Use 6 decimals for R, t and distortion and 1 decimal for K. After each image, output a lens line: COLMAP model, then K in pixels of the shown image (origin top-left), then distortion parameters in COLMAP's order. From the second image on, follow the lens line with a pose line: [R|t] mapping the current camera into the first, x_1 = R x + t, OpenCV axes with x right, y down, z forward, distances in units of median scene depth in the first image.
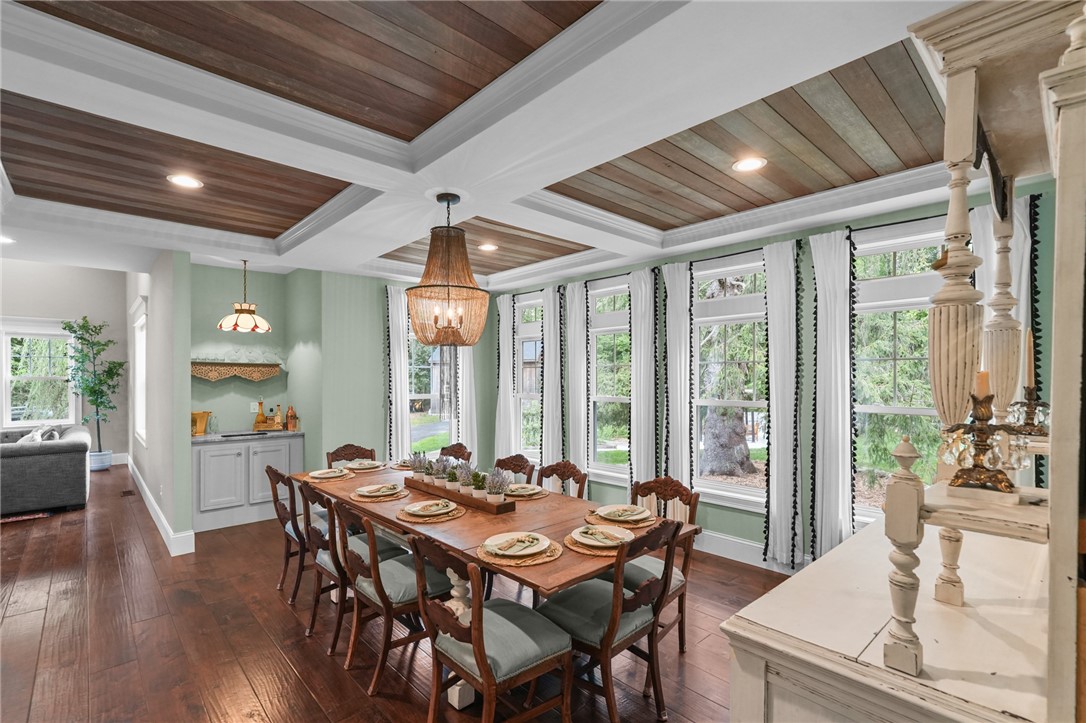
lens RADIAL K [[498.4, 0, 546.3], [0, 498.4, 378.6], [0, 0, 1]] dist [-0.005148, 0.004627]
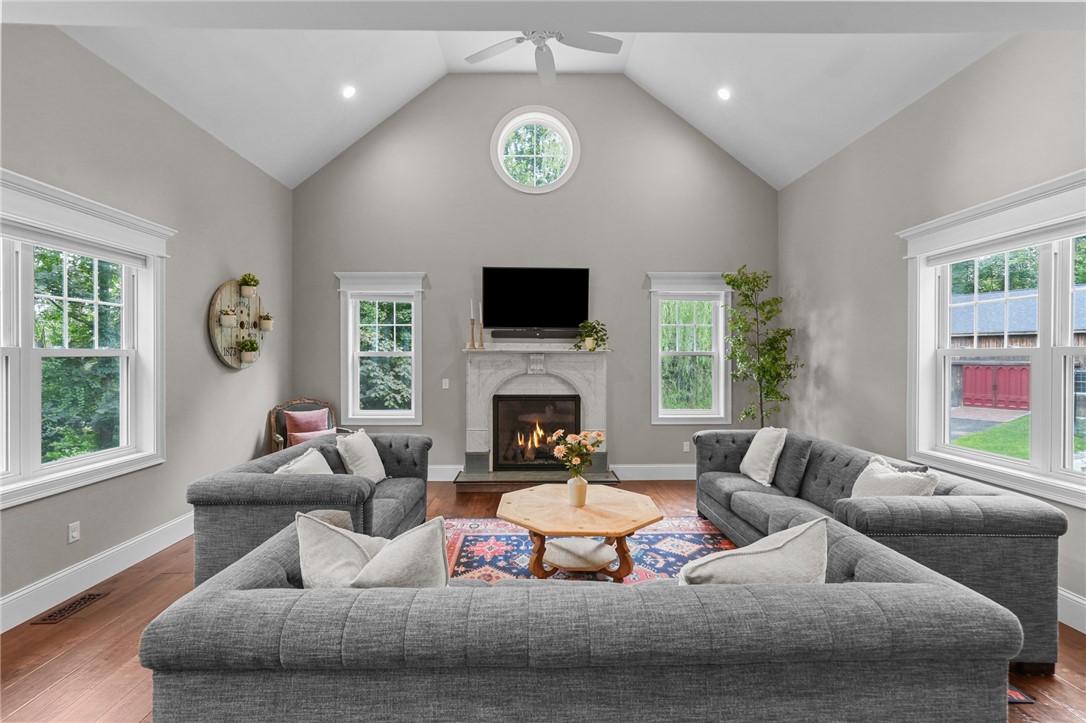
lens RADIAL K [[498.4, 0, 539.0], [0, 498.4, 357.6], [0, 0, 1]] dist [-0.005148, 0.004627]
pose [[0.752110, 0.009659, -0.658967, -0.694295], [-0.006984, 0.999953, 0.006686, 0.001717], [0.659001, -0.000426, 0.752142, 0.293605]]
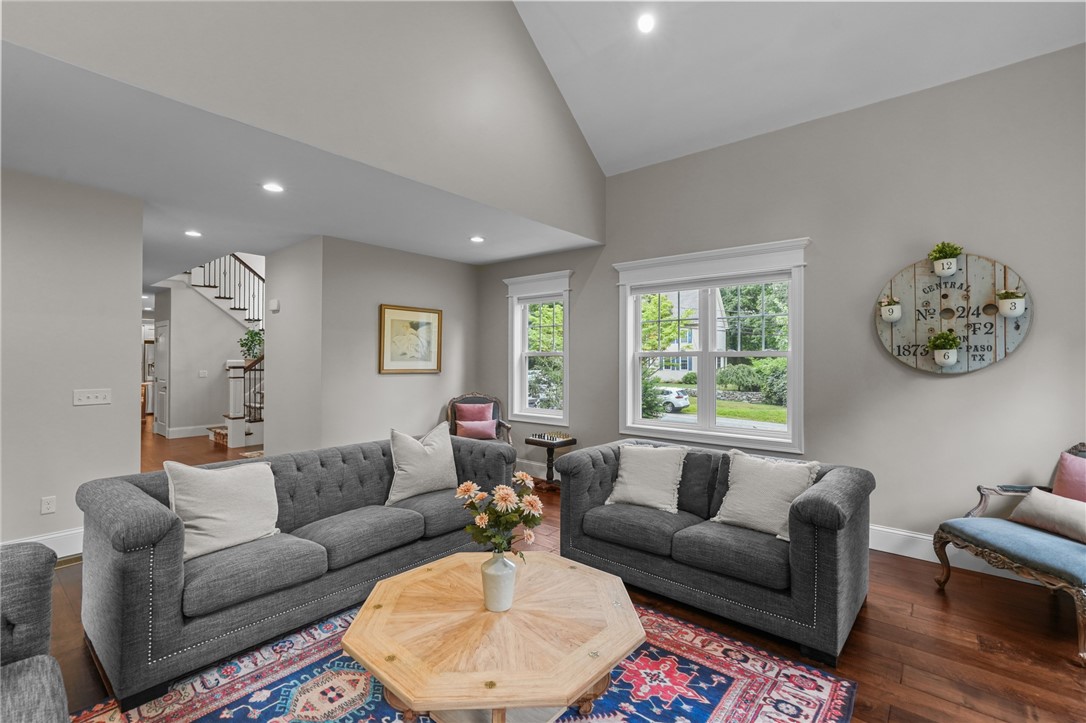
lens RADIAL K [[498.4, 0, 535.9], [0, 498.4, 362.6], [0, 0, 1]] dist [-0.005148, 0.004627]
pose [[-0.994166, -0.000130, -0.107864, -0.949739], [-0.000413, 0.999997, 0.002606, 0.011091], [0.107863, 0.002635, -0.994162, 0.901047]]
